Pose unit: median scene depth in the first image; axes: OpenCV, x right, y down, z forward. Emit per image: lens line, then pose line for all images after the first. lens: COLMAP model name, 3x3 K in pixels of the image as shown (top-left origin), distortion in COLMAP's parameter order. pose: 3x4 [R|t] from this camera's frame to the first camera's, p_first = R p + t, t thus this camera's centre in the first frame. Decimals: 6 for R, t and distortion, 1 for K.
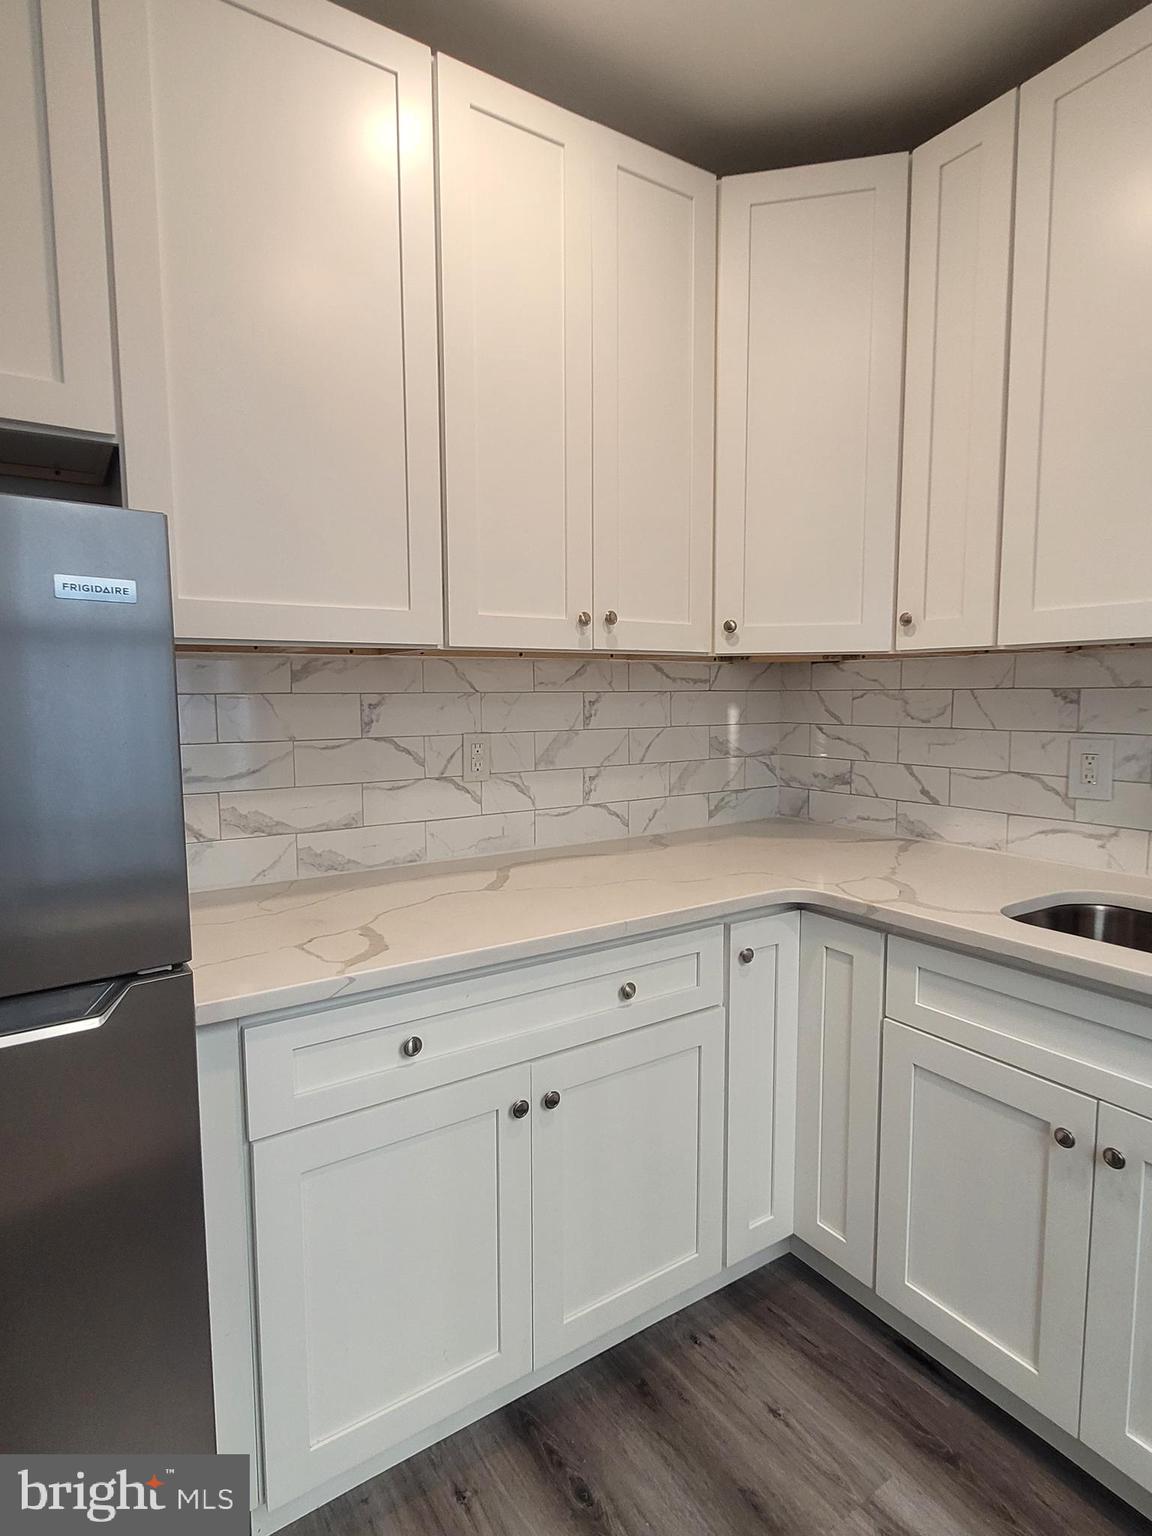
lens RADIAL K [[809.9, 0, 563.4], [0, 809.9, 769.3], [0, 0, 1]] dist [0.009276, -0.005206]
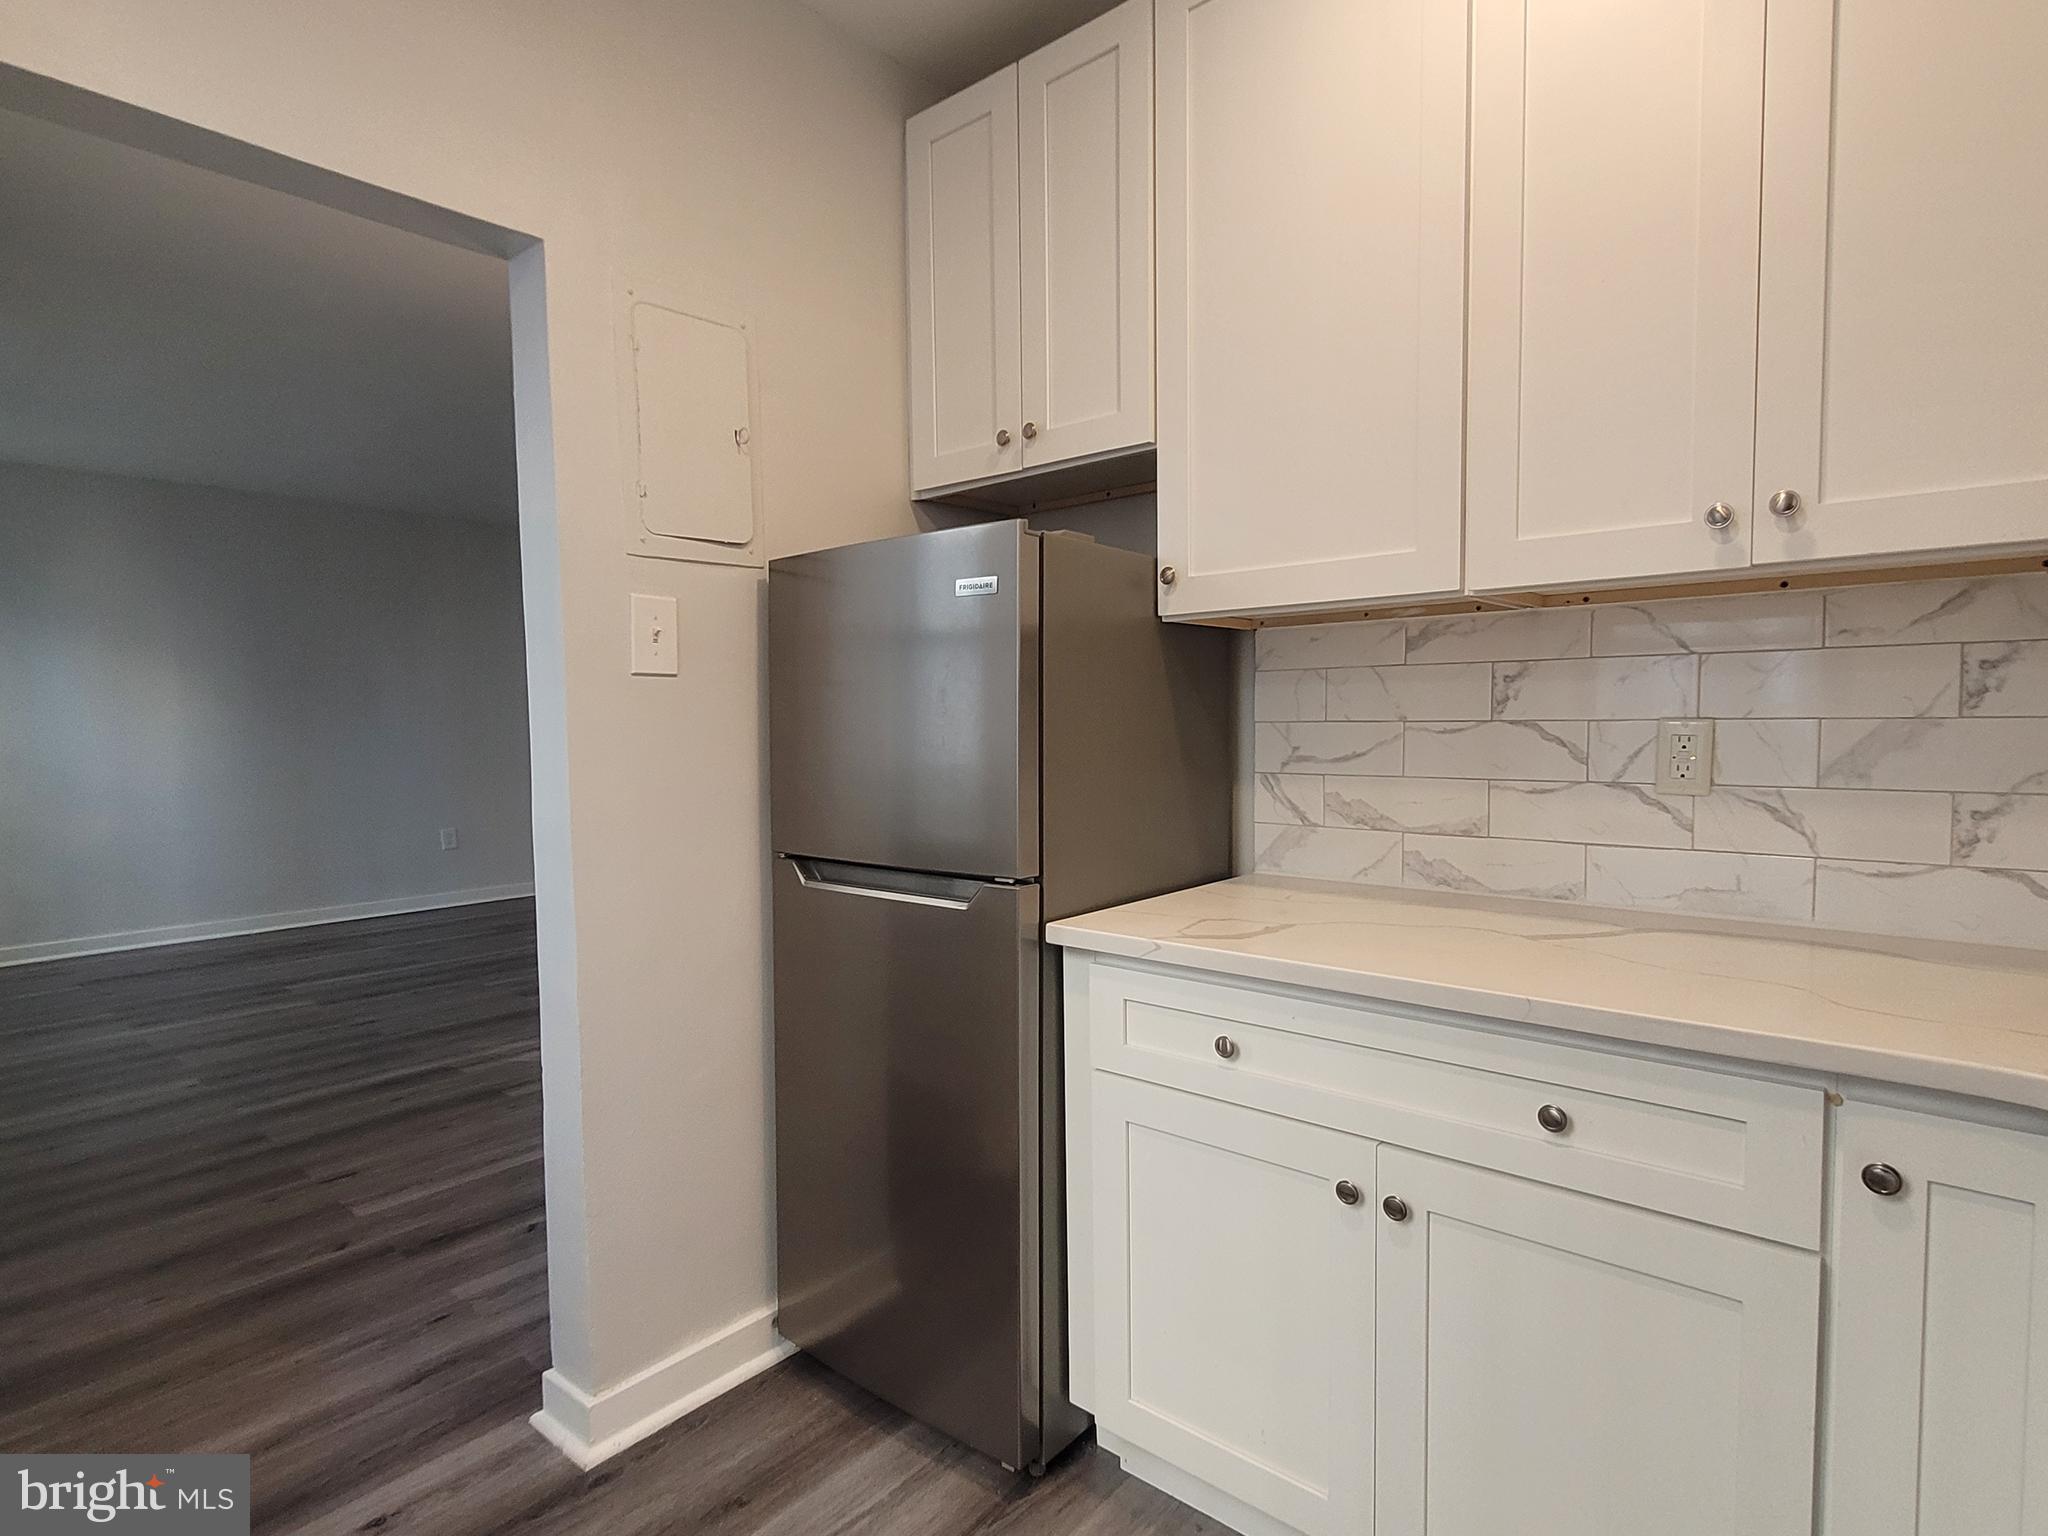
lens RADIAL K [[1079.9, 0, 1033.2], [0, 1079.9, 783.6], [0, 0, 1]] dist [0.009276, -0.005206]
pose [[0.283529, 0.063059, -0.956888, 0.612728], [-0.079260, 0.995962, 0.042149, 0.012005], [0.955683, 0.063893, 0.287382, 0.301707]]
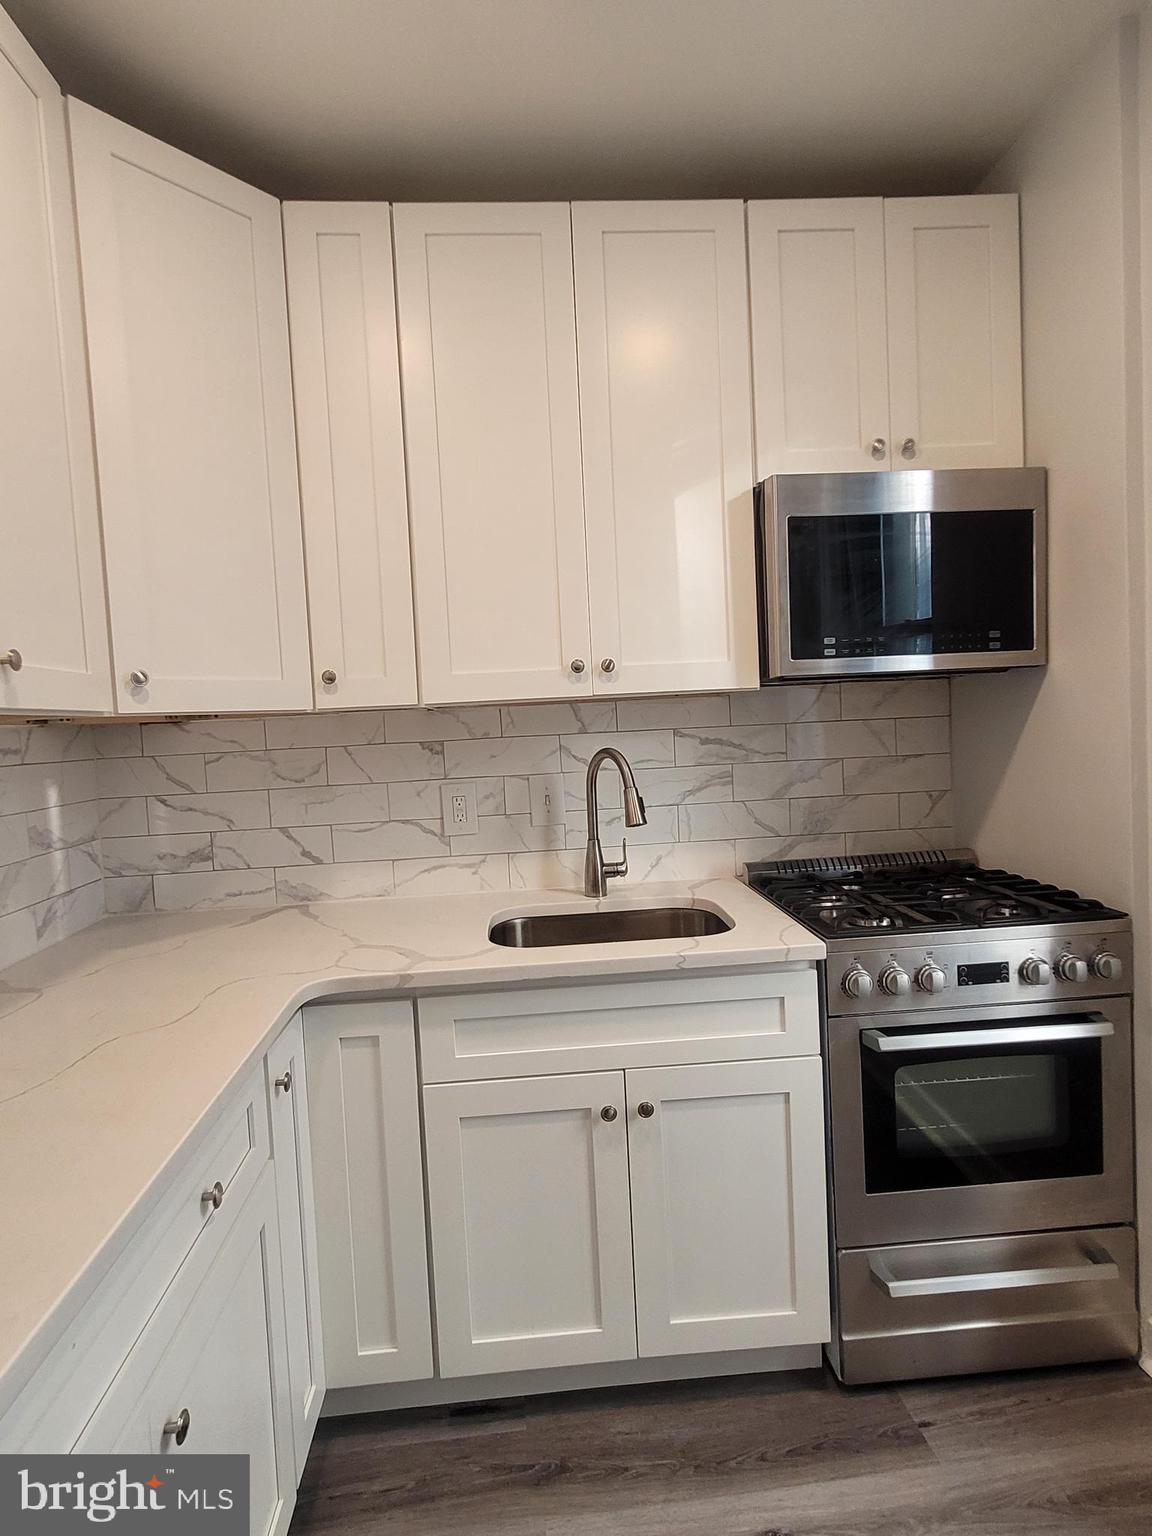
lens RADIAL K [[809.9, 0, 566.5], [0, 809.9, 769.1], [0, 0, 1]] dist [0.009276, -0.005206]
pose [[0.477471, -0.067309, 0.876065, -0.297698], [0.129884, 0.991515, 0.005390, -0.044116], [-0.868995, 0.111213, 0.482162, 0.298416]]
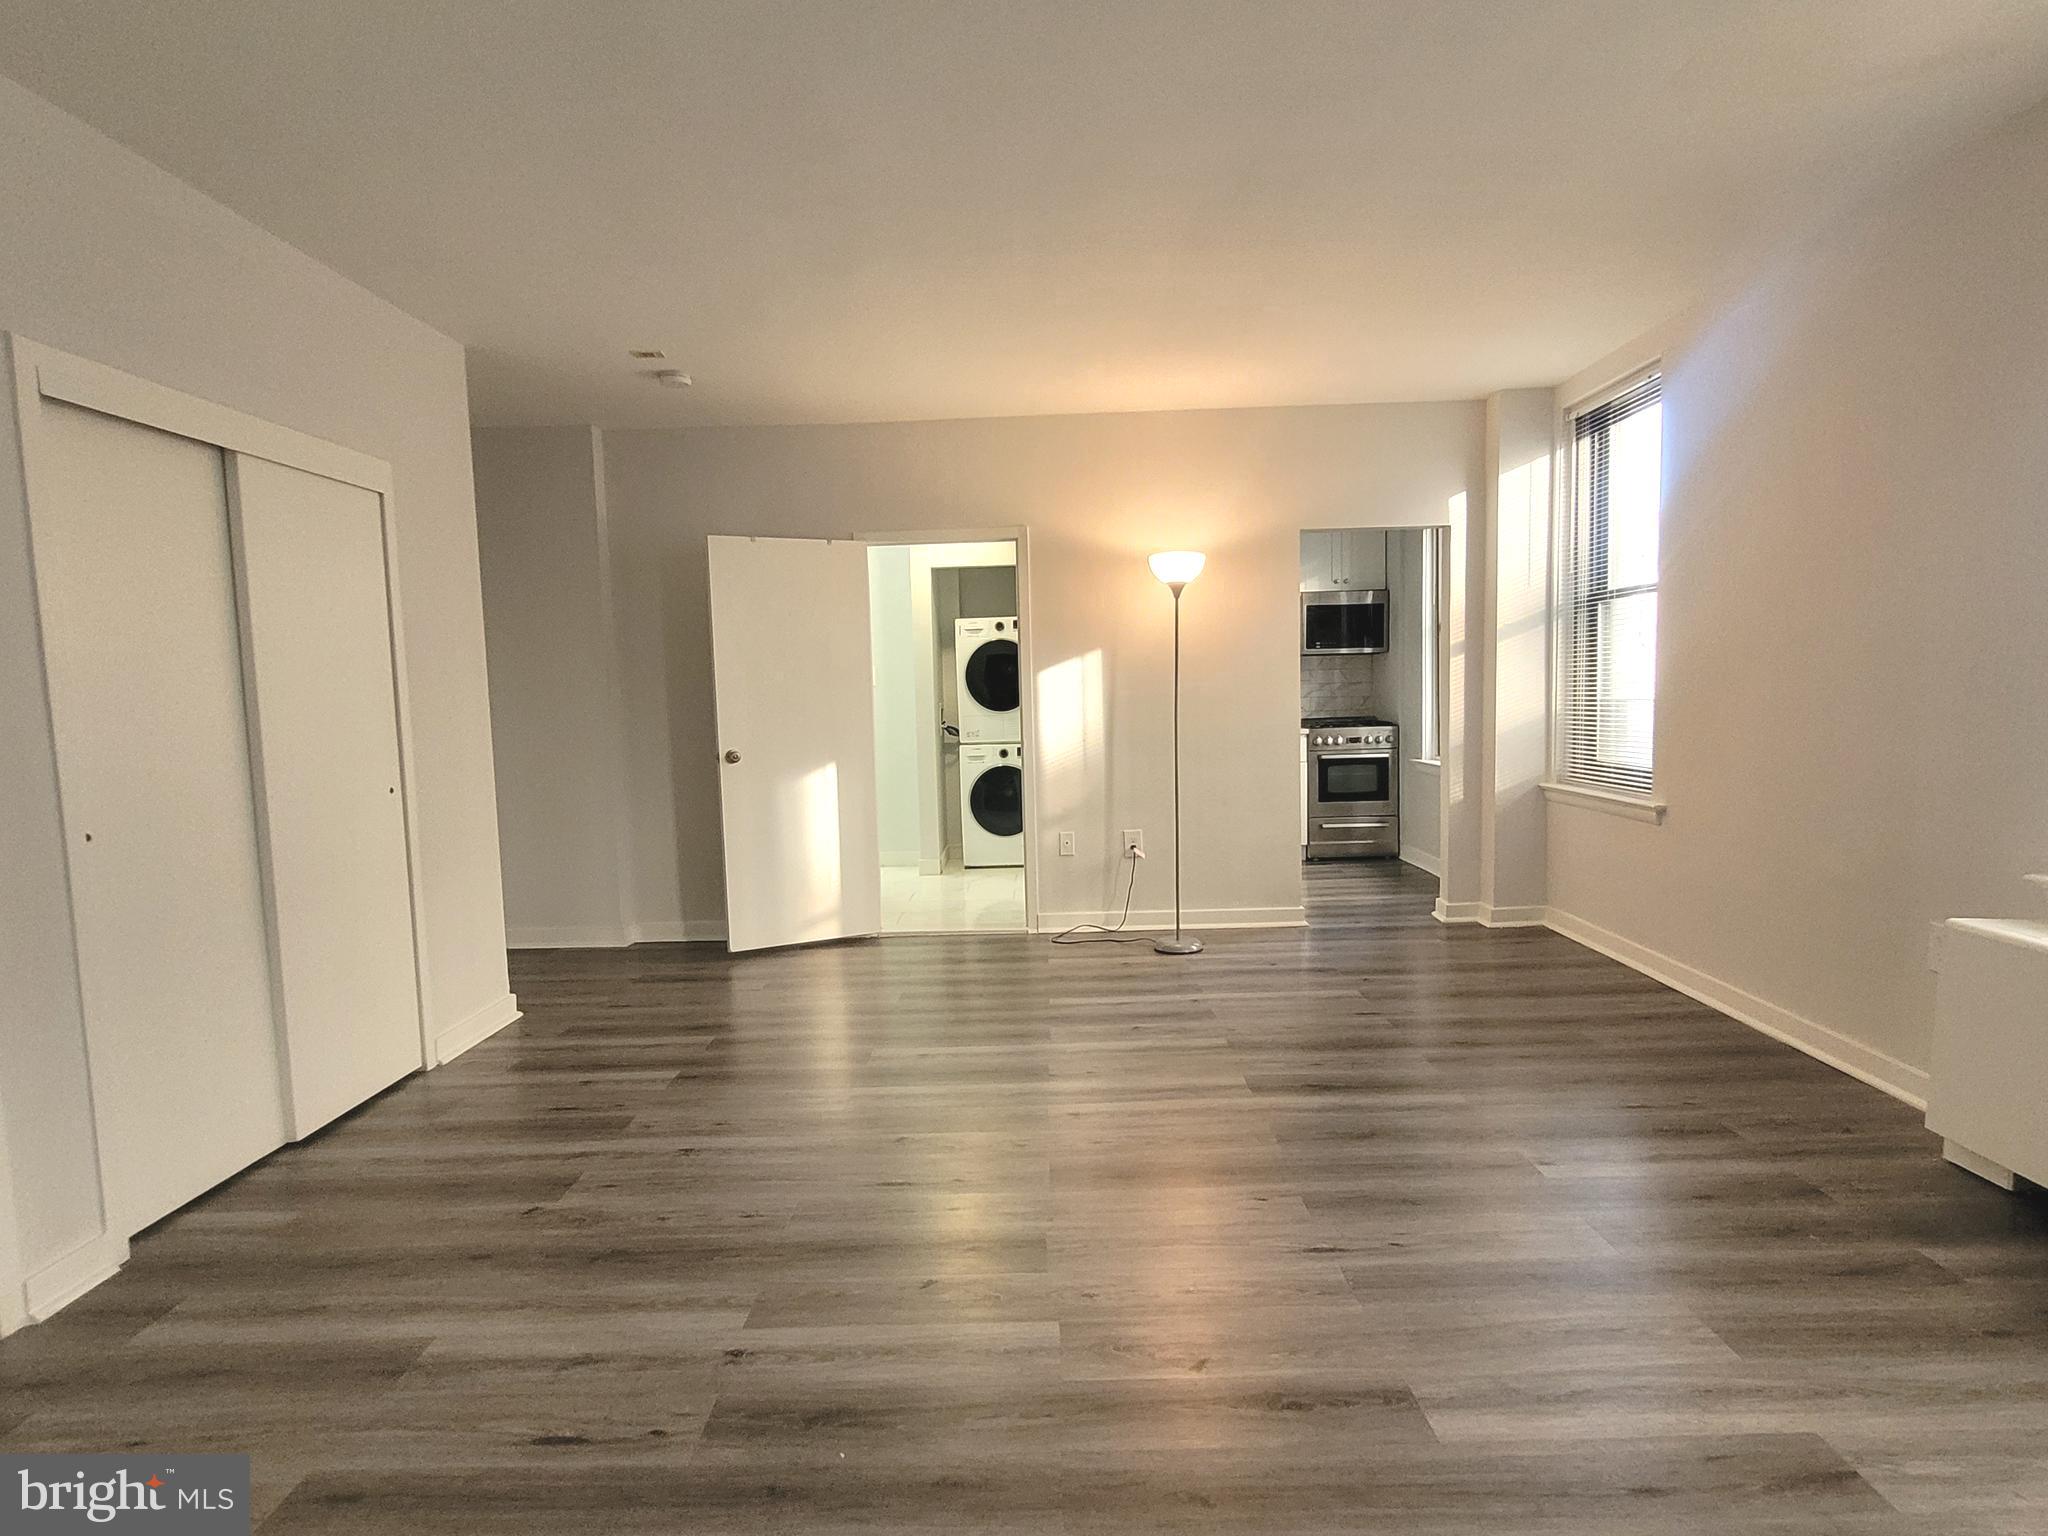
lens RADIAL K [[1079.9, 0, 1027.8], [0, 1079.9, 781.0], [0, 0, 1]] dist [0.009276, -0.005206]
pose [[0.551997, -0.081034, 0.829899, -3.416869], [0.102959, 0.994274, 0.028603, 0.142658], [-0.827465, 0.069657, 0.557180, -0.884855]]
